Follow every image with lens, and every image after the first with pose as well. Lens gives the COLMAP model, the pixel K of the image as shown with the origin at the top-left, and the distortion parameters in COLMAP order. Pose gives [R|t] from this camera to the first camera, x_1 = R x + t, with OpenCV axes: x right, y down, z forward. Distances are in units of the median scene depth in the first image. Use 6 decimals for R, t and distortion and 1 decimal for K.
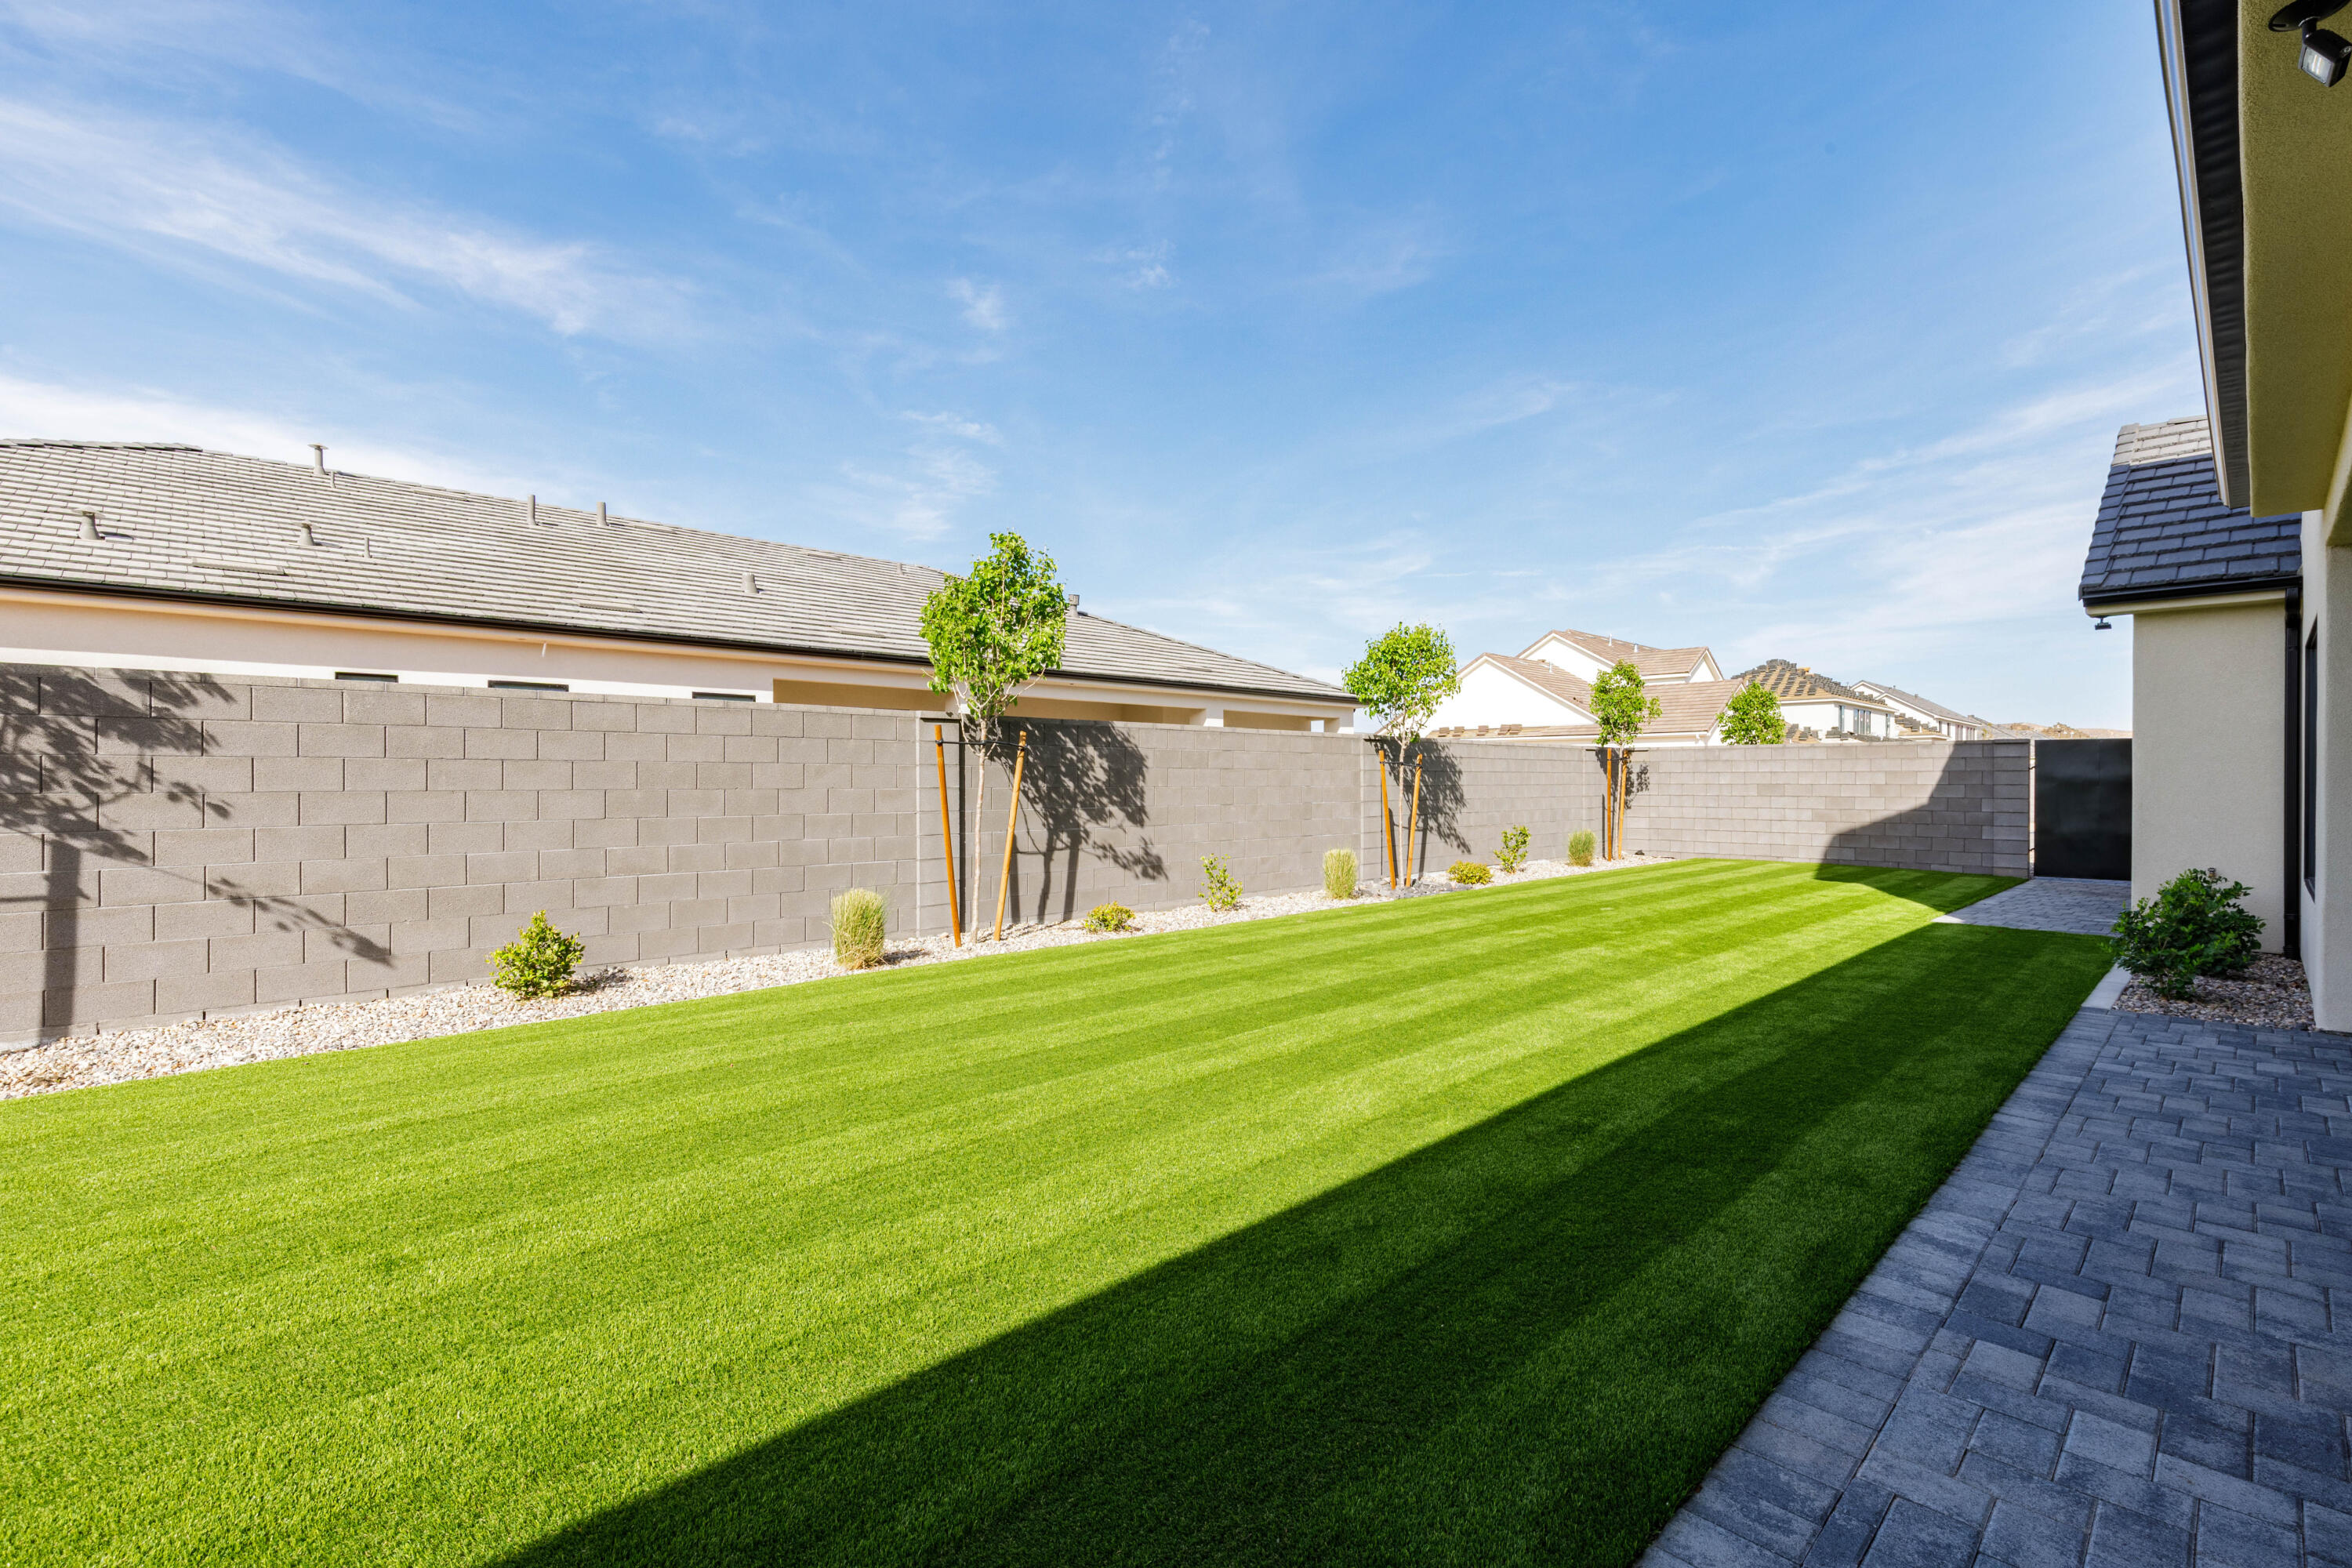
lens RADIAL K [[1066.9, 0, 1177.3], [0, 1066.9, 791.1], [0, 0, 1]] dist [0.006334, 0.001156]
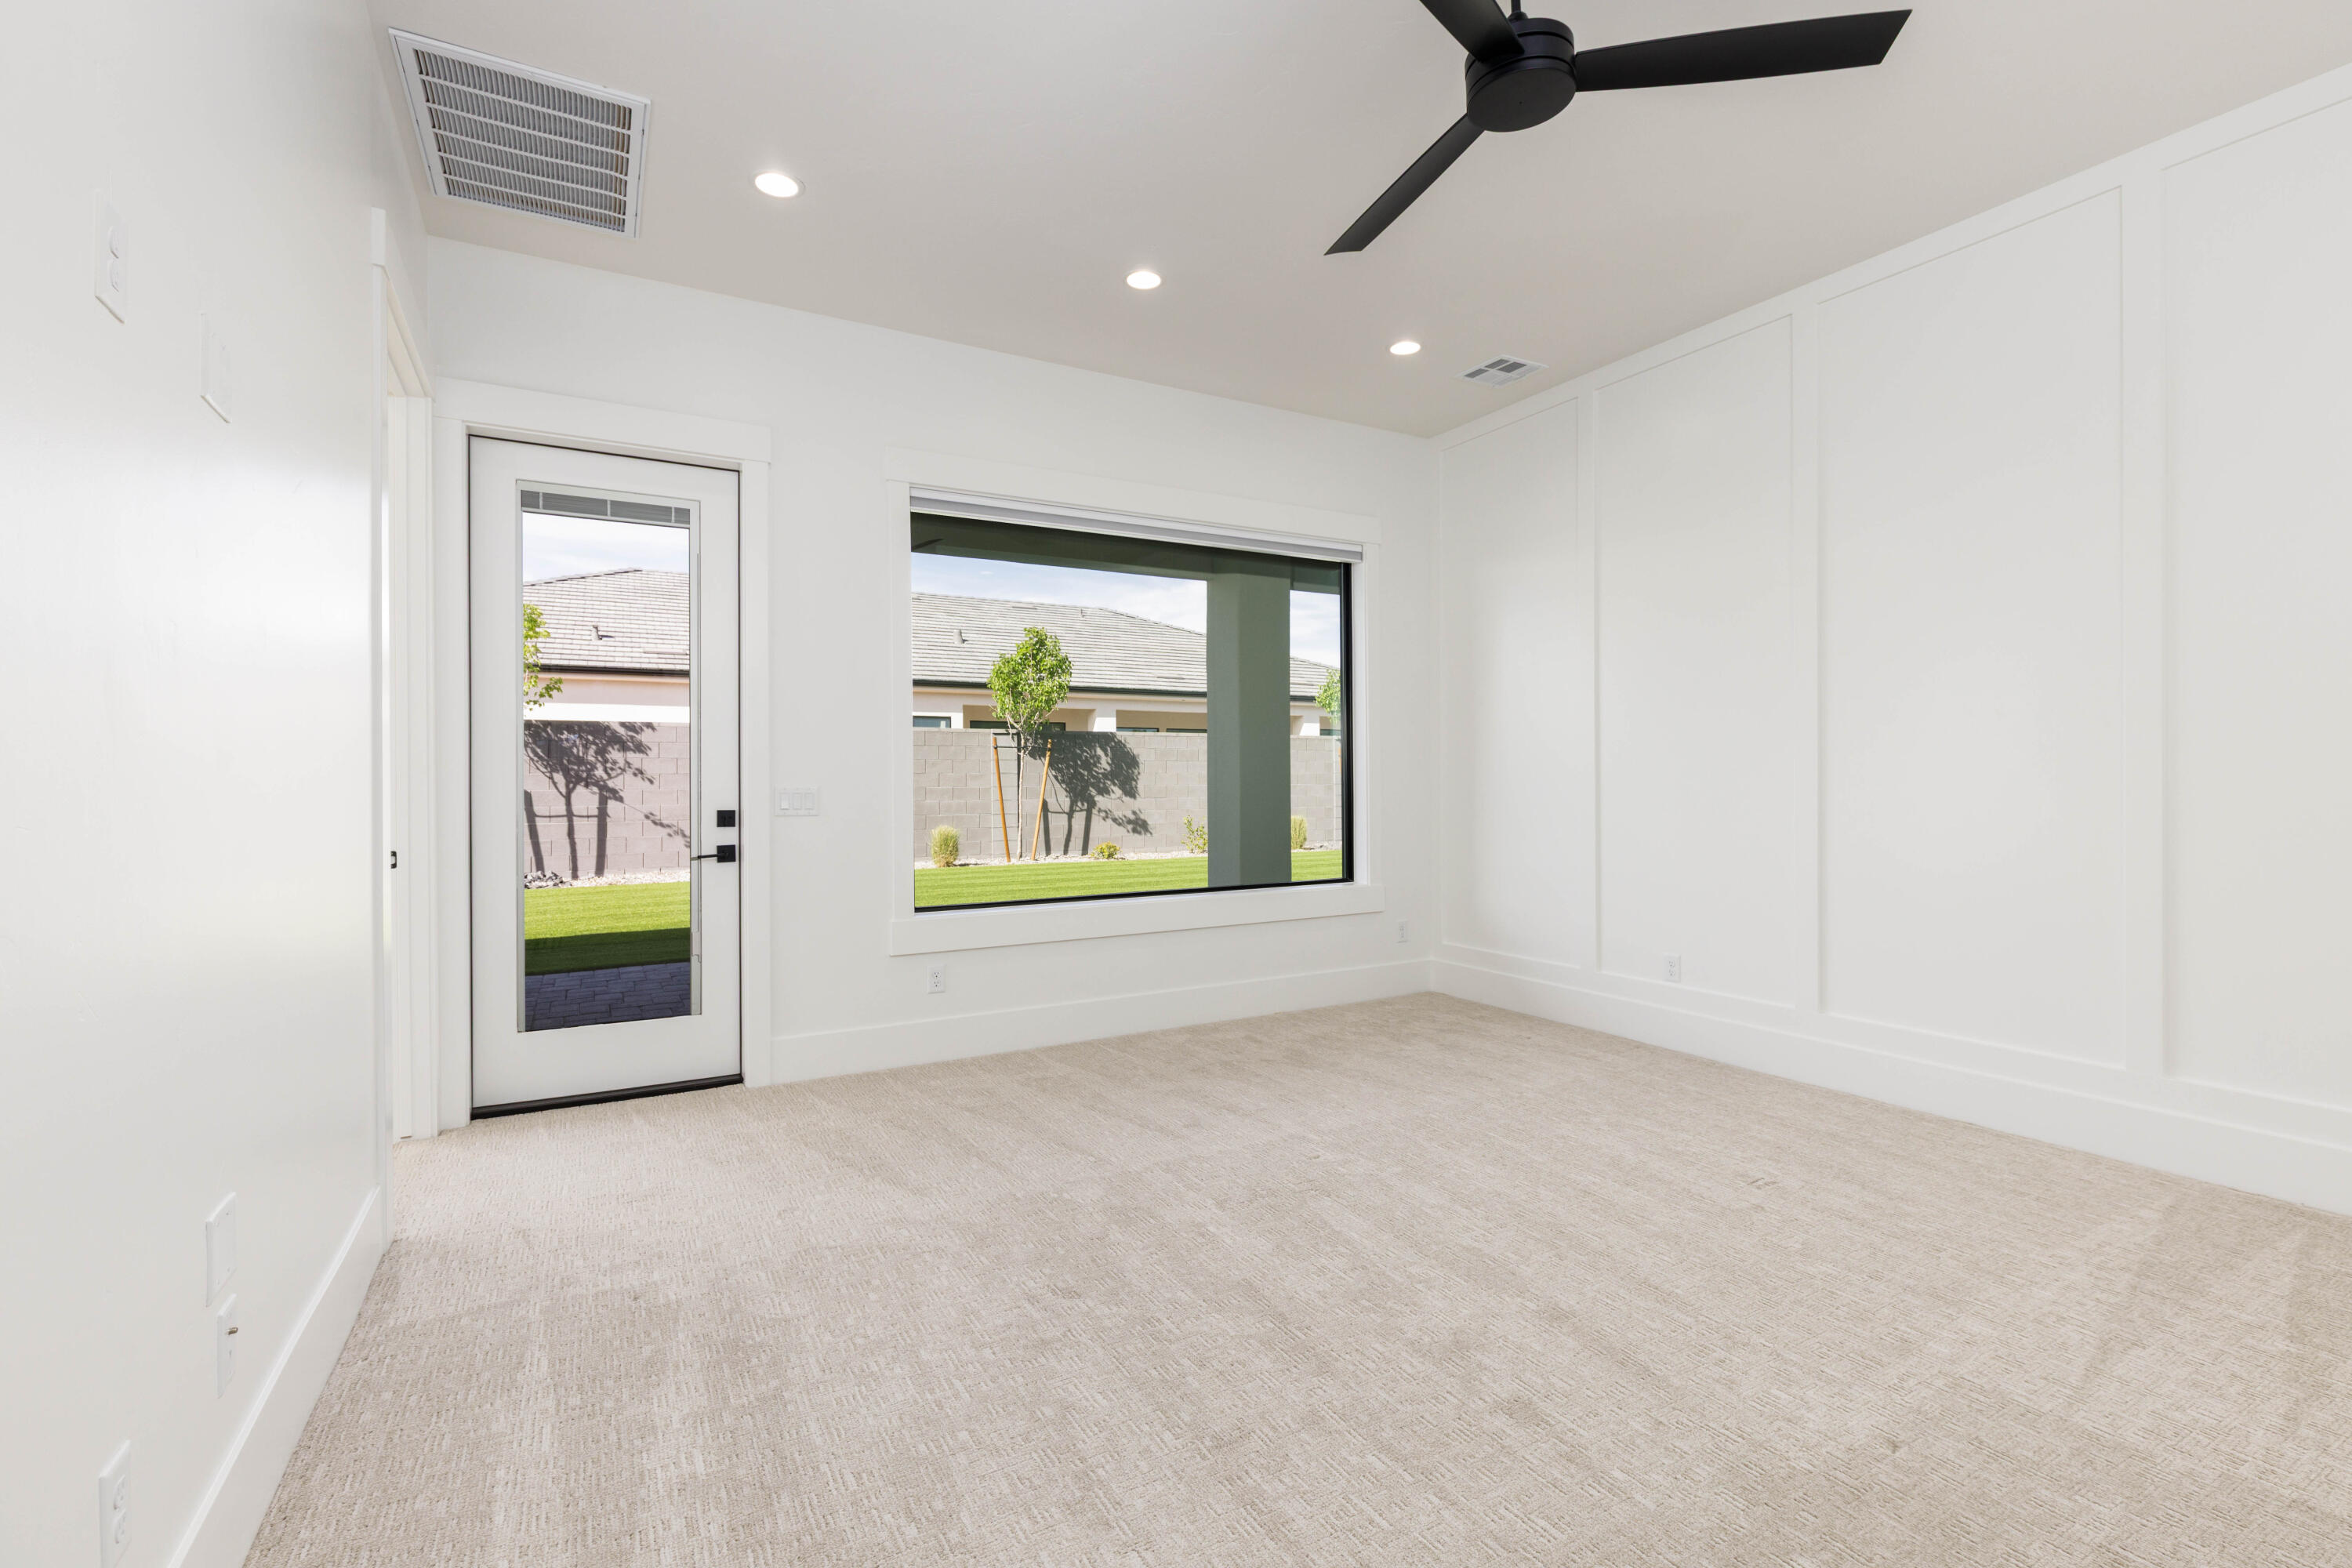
lens RADIAL K [[1066.9, 0, 1182.4], [0, 1066.9, 776.5], [0, 0, 1]] dist [0.006334, 0.001156]
pose [[0.965136, -0.002149, -0.261740, 0.480235], [-0.001475, 0.999906, -0.013650, 0.022722], [0.261744, 0.013560, 0.965042, -0.547144]]
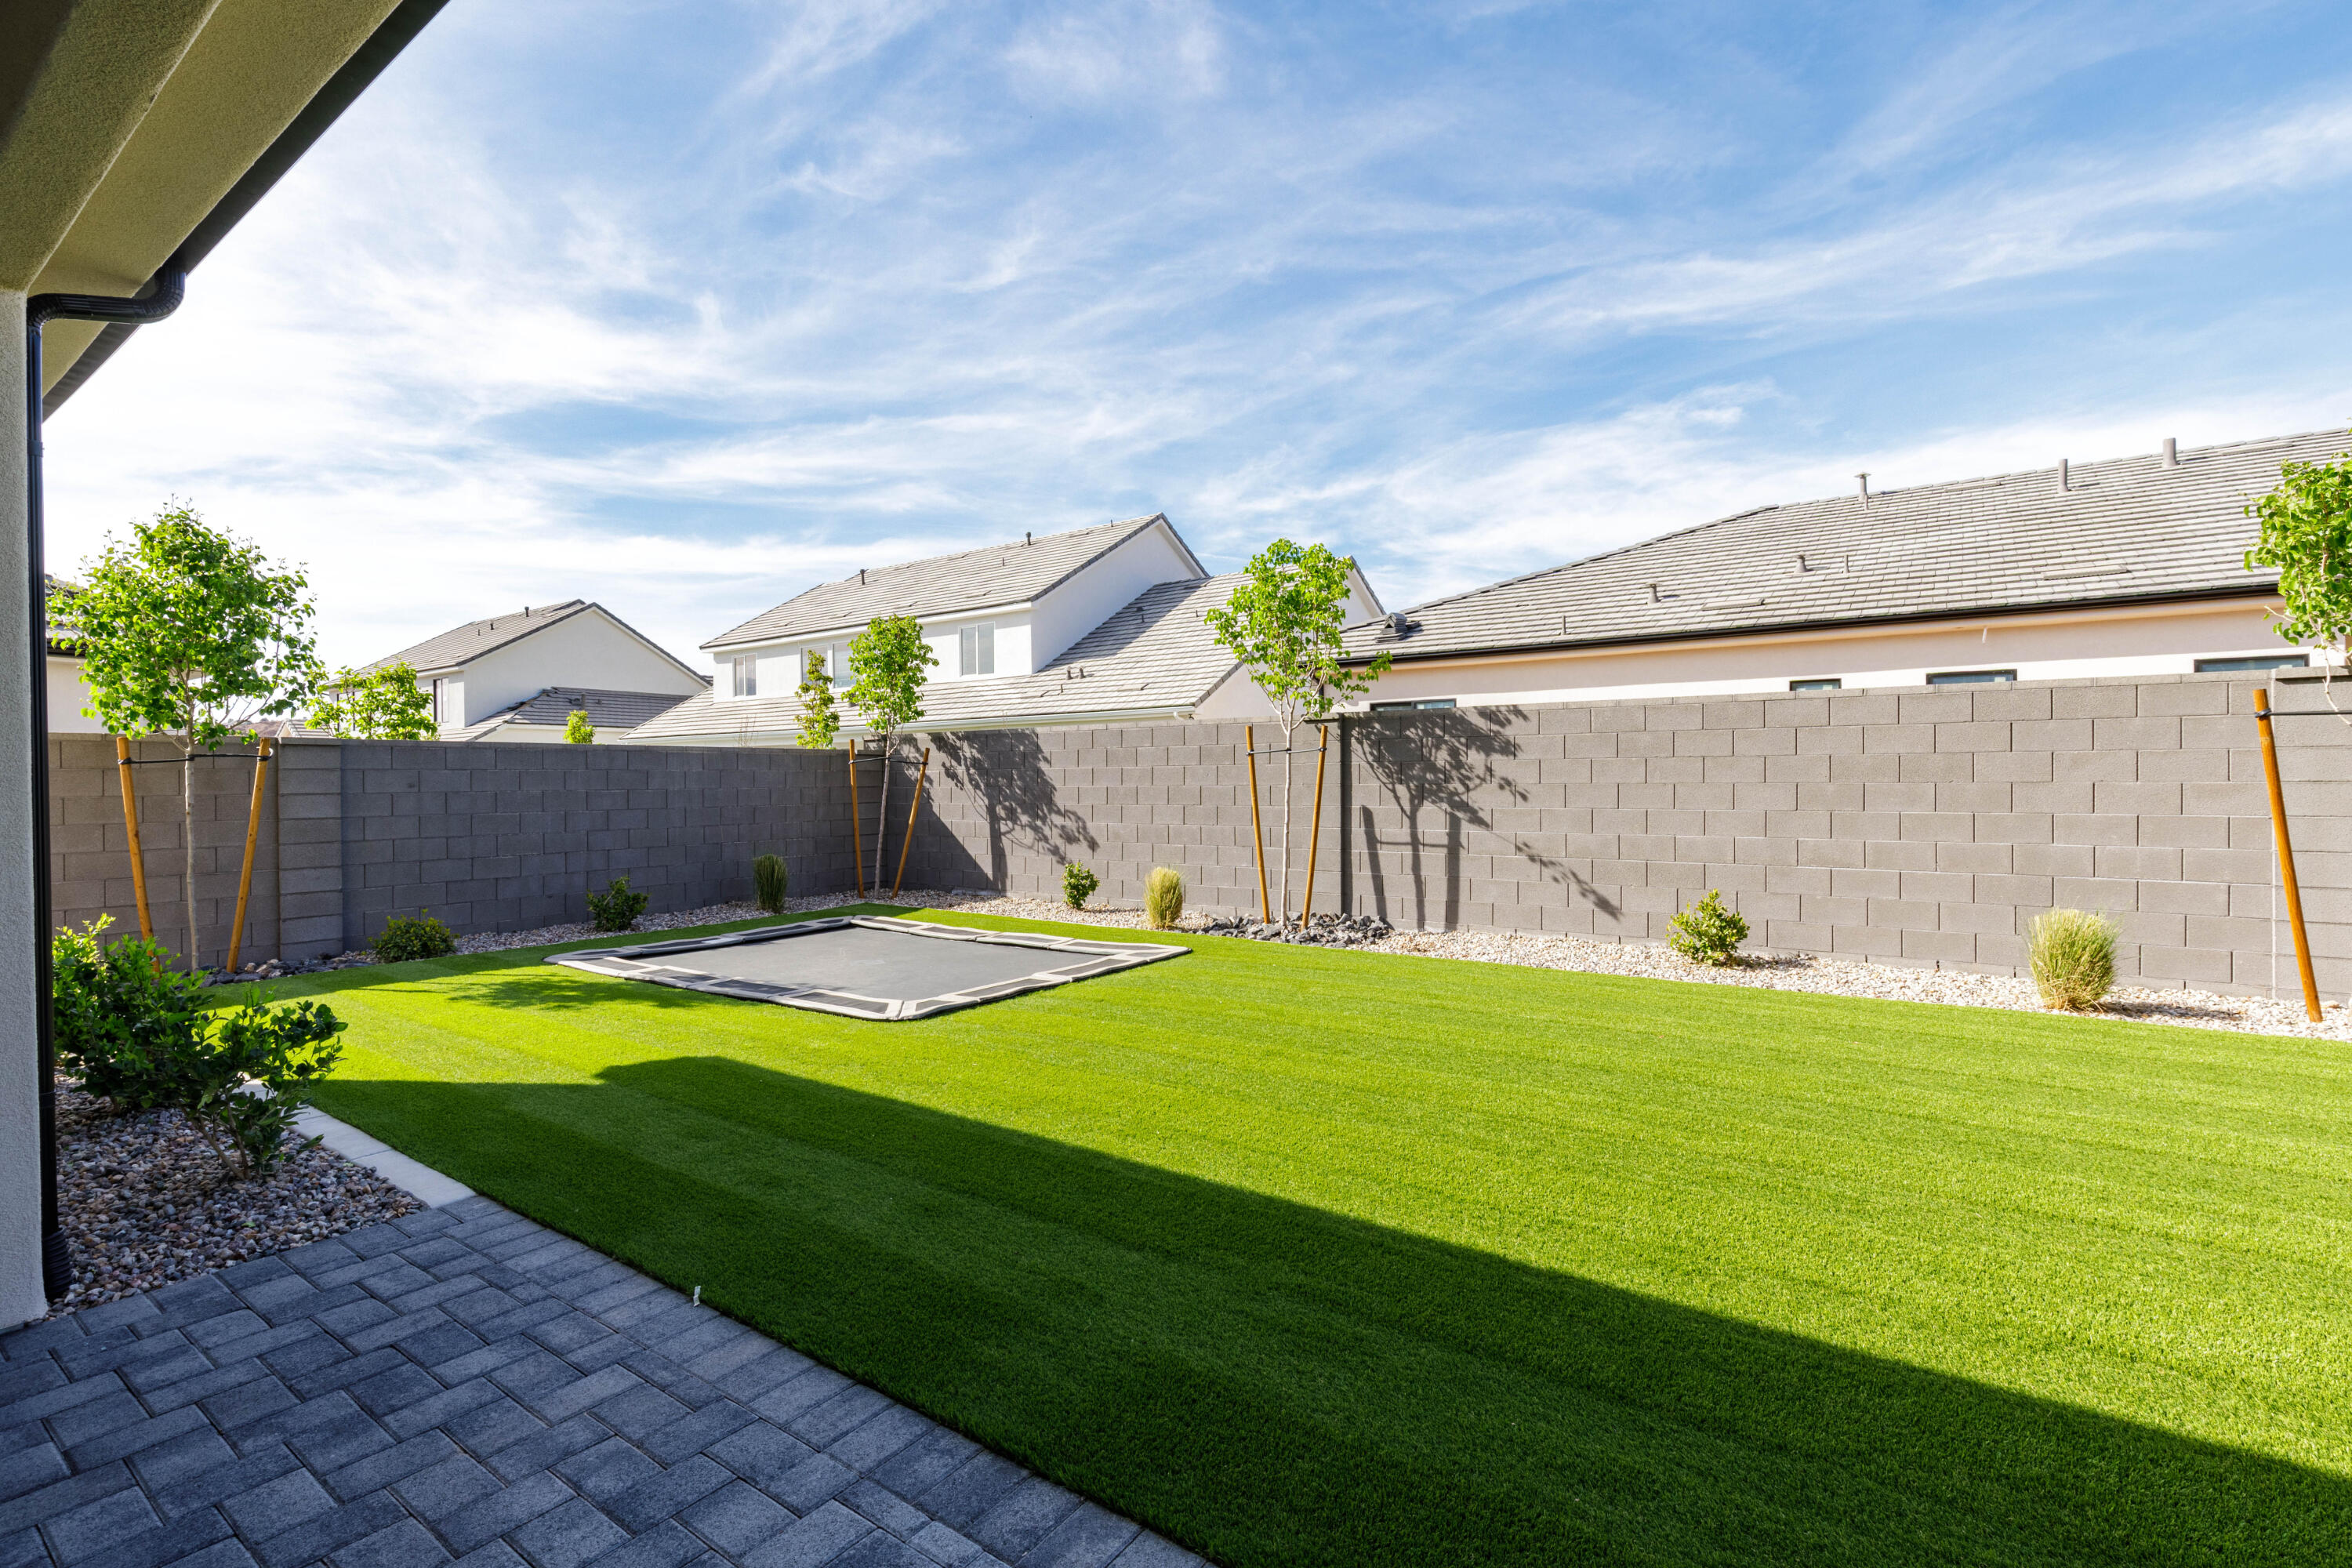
lens RADIAL K [[1066.9, 0, 1183.1], [0, 1066.9, 774.5], [0, 0, 1]] dist [0.006334, 0.001156]
pose [[0.176563, -0.005333, -0.984275, 0.297201], [-0.003045, 0.999978, -0.005964, -0.001021], [0.984285, 0.004050, 0.176543, 0.170669]]
